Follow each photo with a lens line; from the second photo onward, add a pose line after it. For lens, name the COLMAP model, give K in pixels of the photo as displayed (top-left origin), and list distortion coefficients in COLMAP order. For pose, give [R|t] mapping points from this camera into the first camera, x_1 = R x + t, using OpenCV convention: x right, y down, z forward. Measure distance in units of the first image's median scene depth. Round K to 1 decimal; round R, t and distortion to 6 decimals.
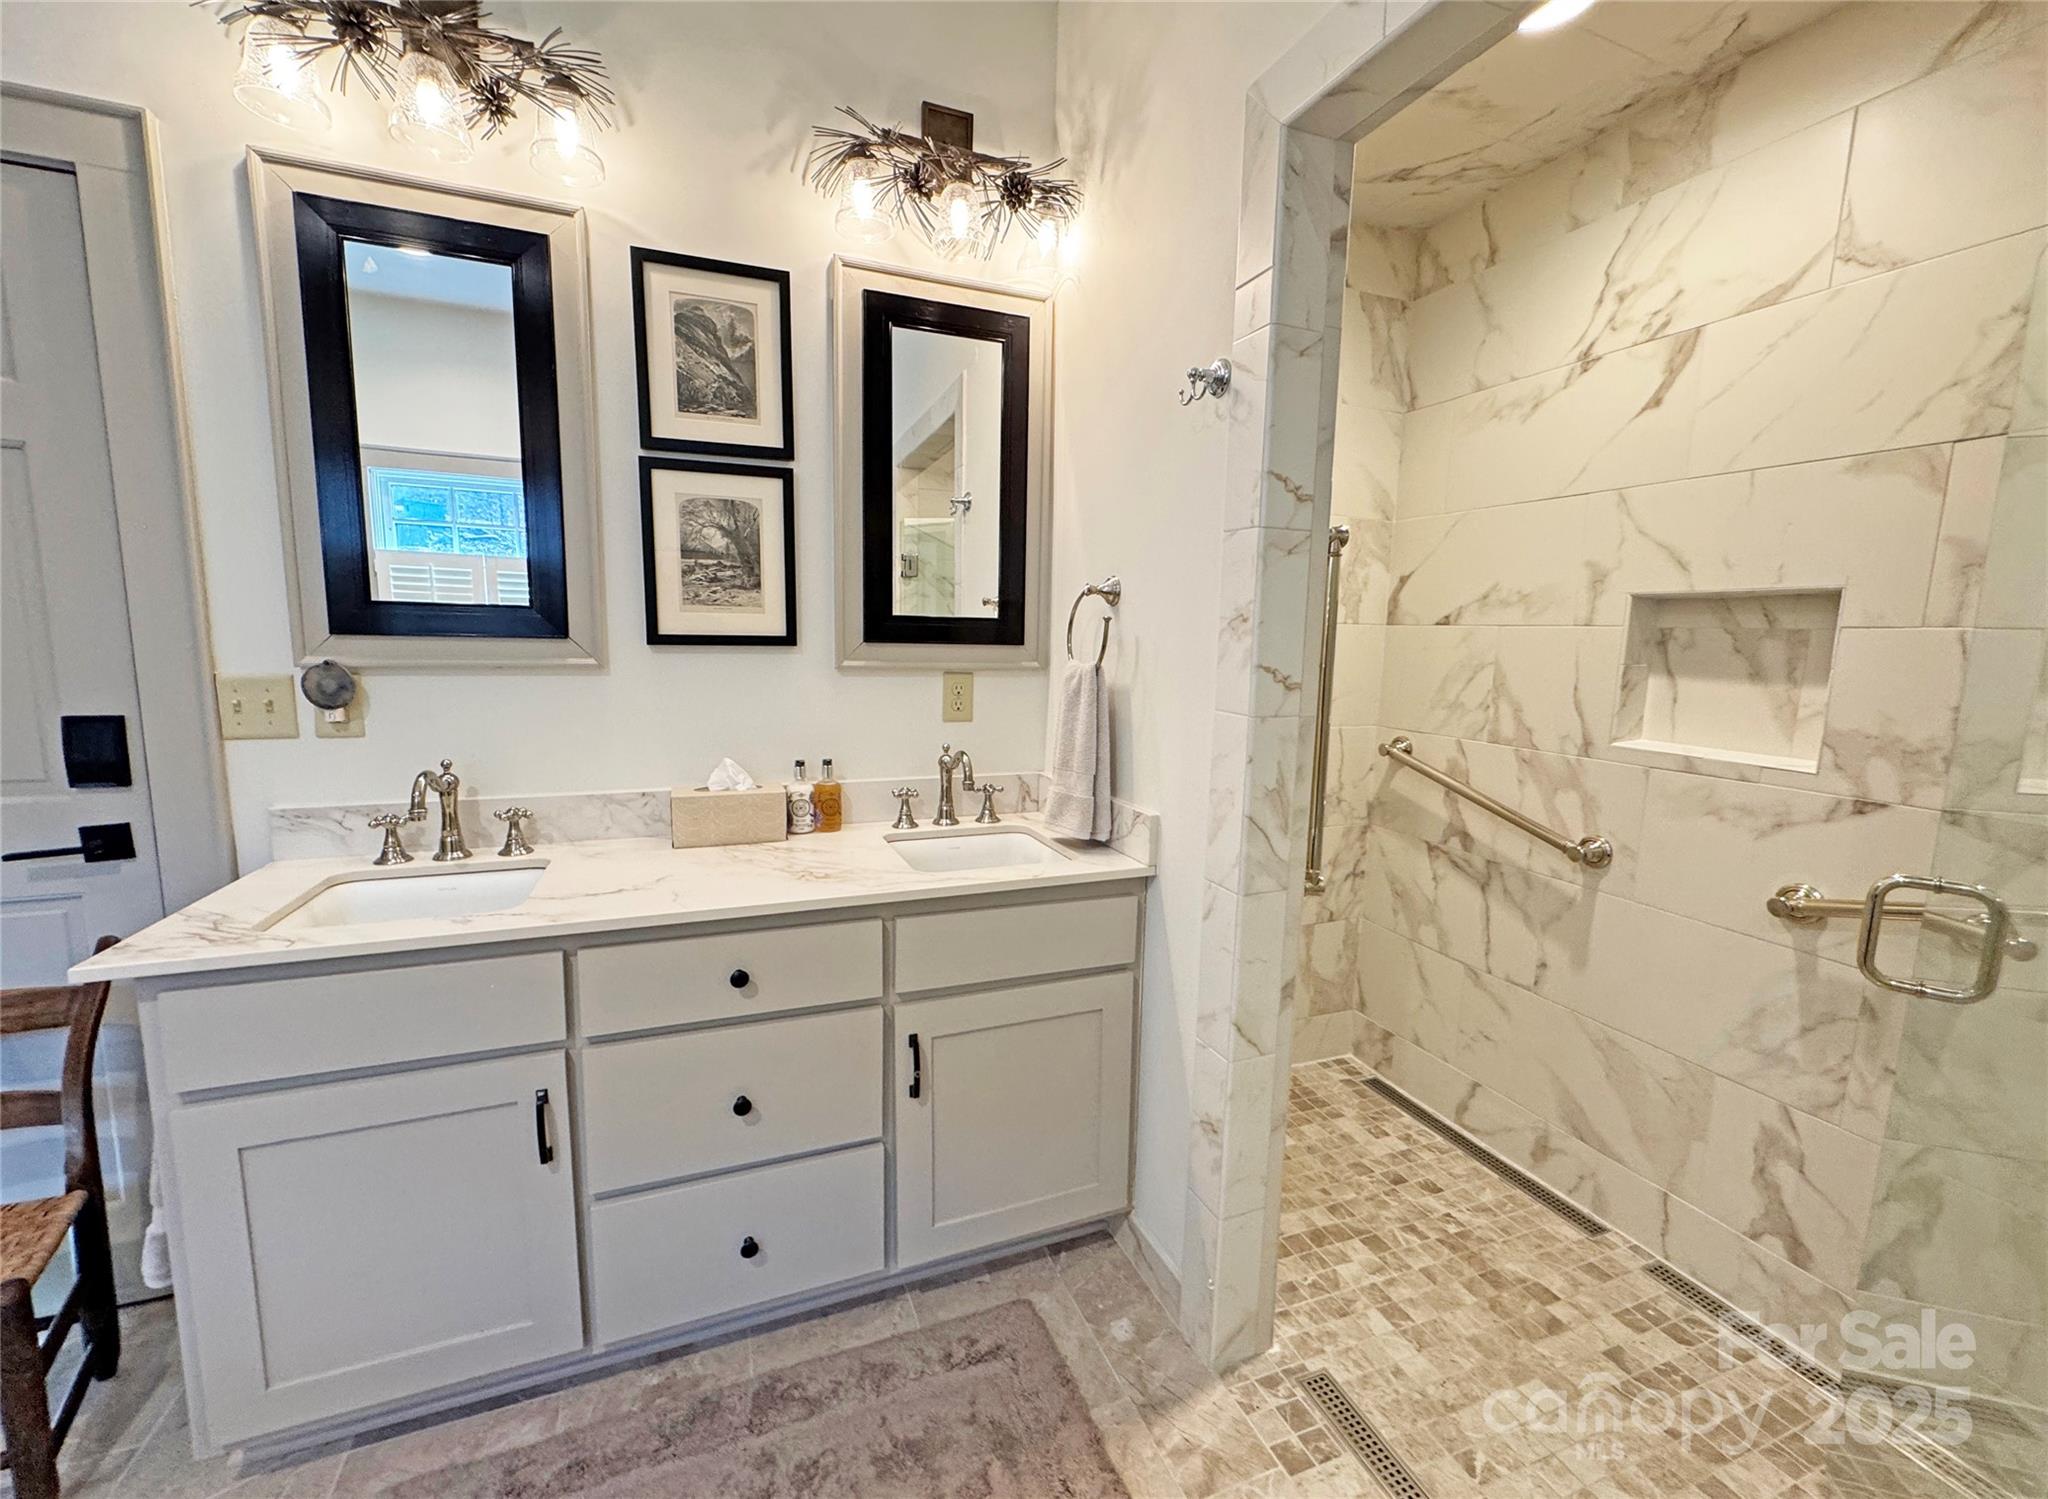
lens RADIAL K [[835.3, 0, 1028.5], [0, 835.3, 746.4], [0, 0, 1]] dist [-0.000598, 0.000115]
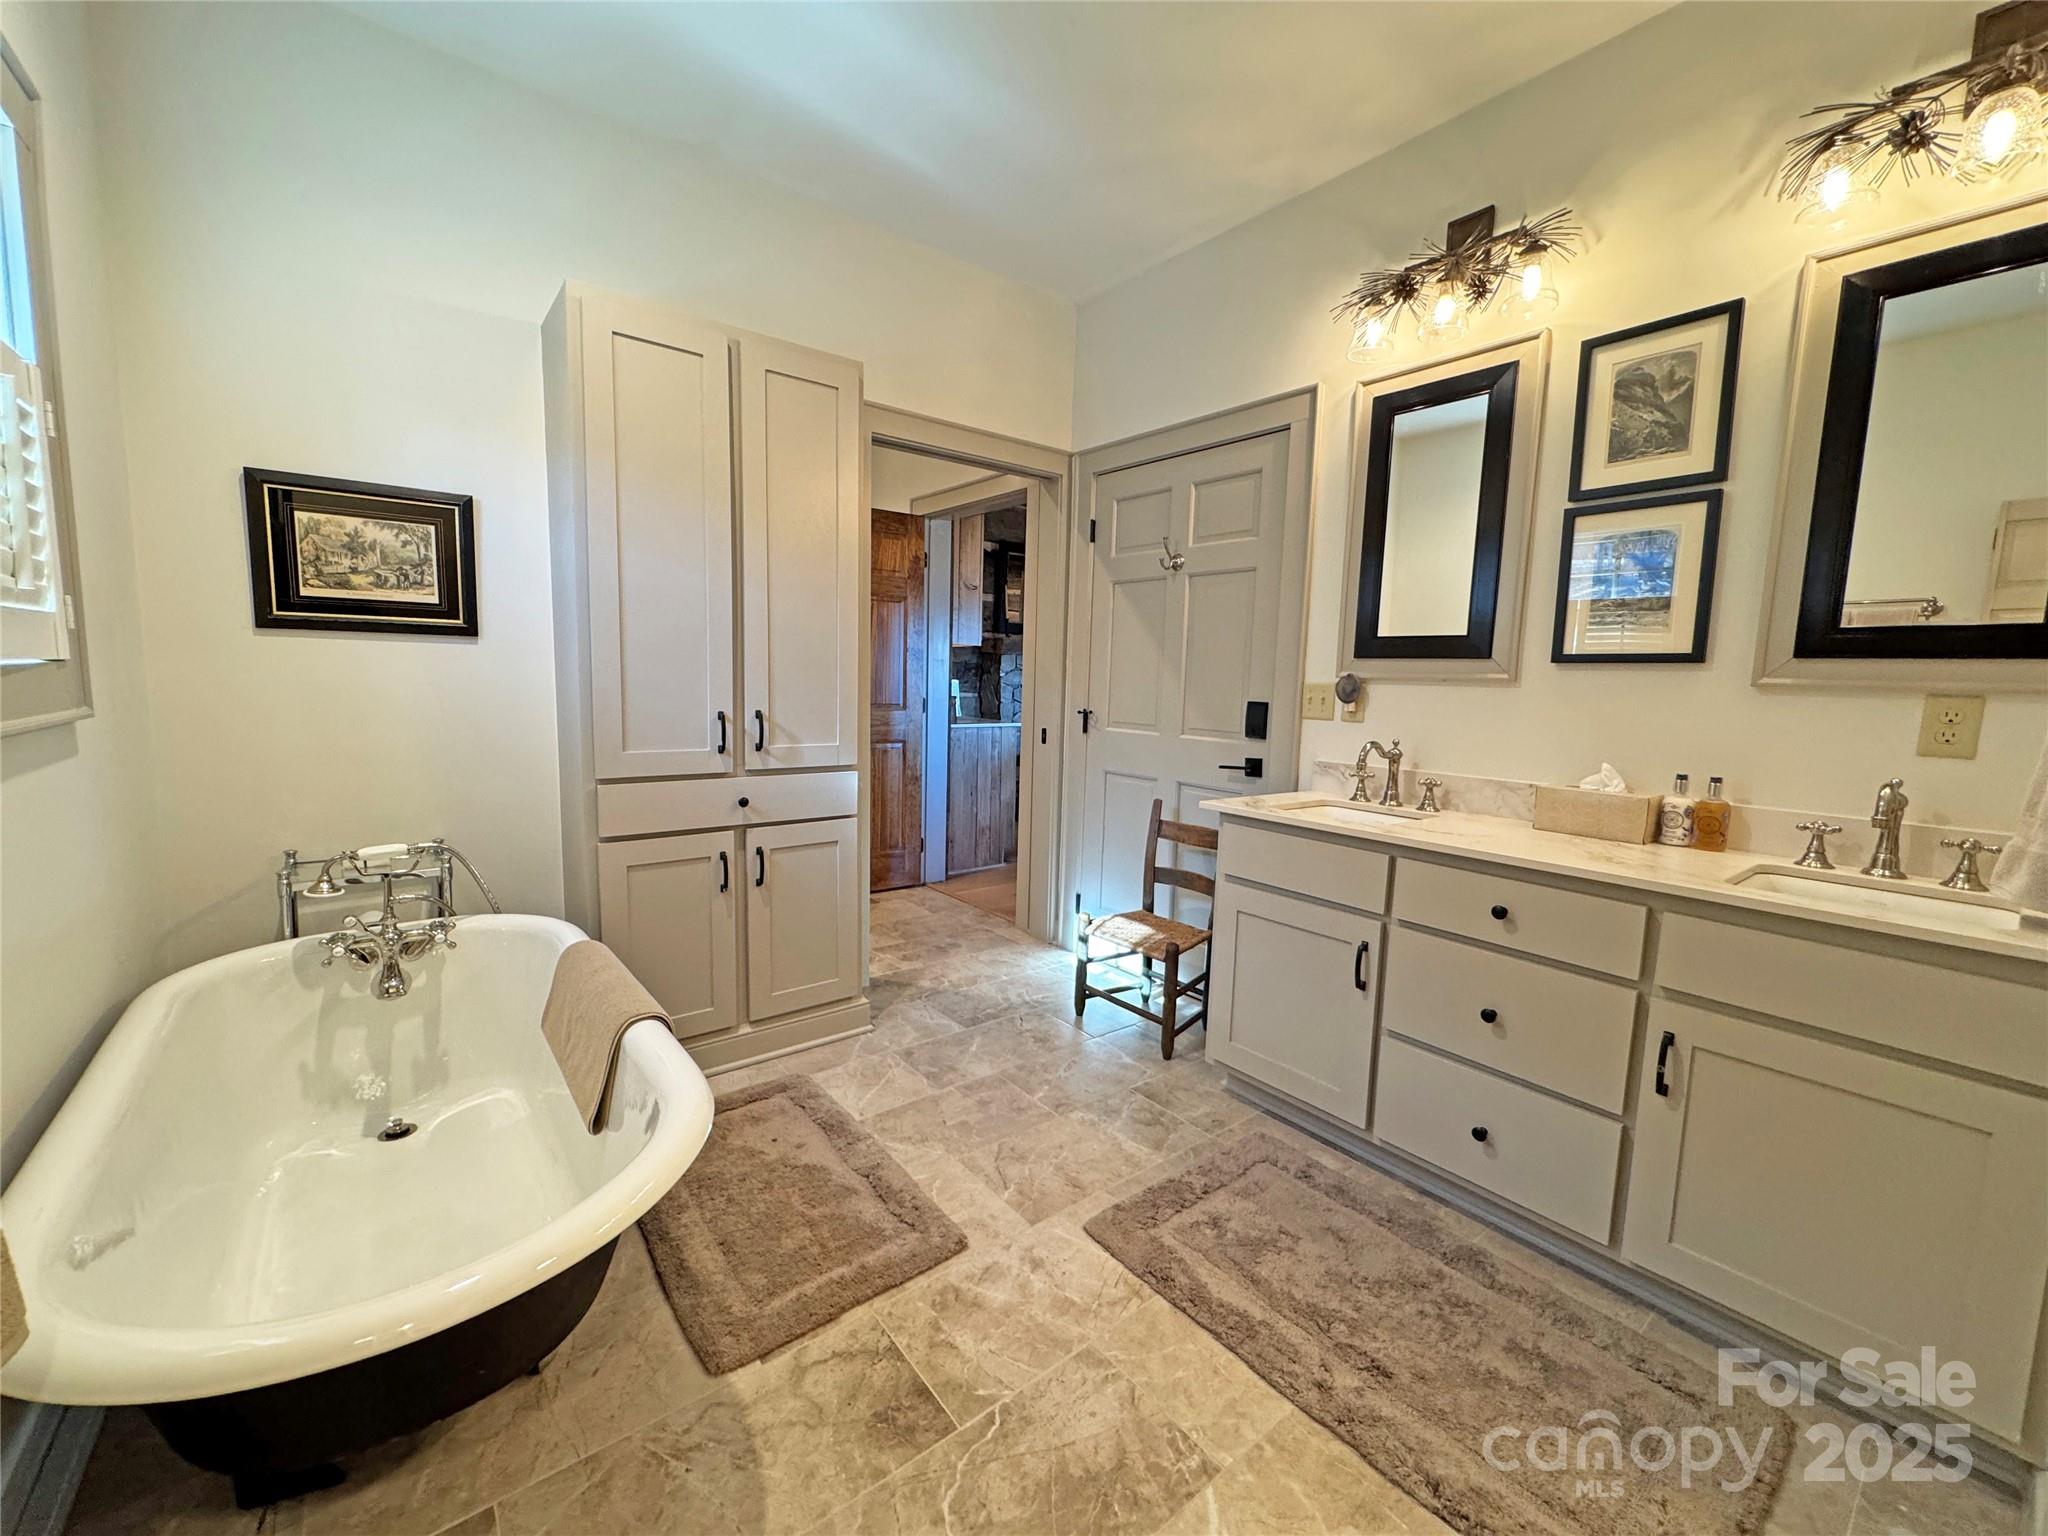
lens RADIAL K [[814.3, 0, 1022.9], [0, 814.3, 765.0], [0, 0, 1]] dist [-0.000504, -0.000695]
pose [[0.286348, 0.092575, -0.953643, 0.493523], [-0.149417, 0.987459, 0.050992, 0.084230], [0.946404, 0.127889, 0.296589, -0.063558]]
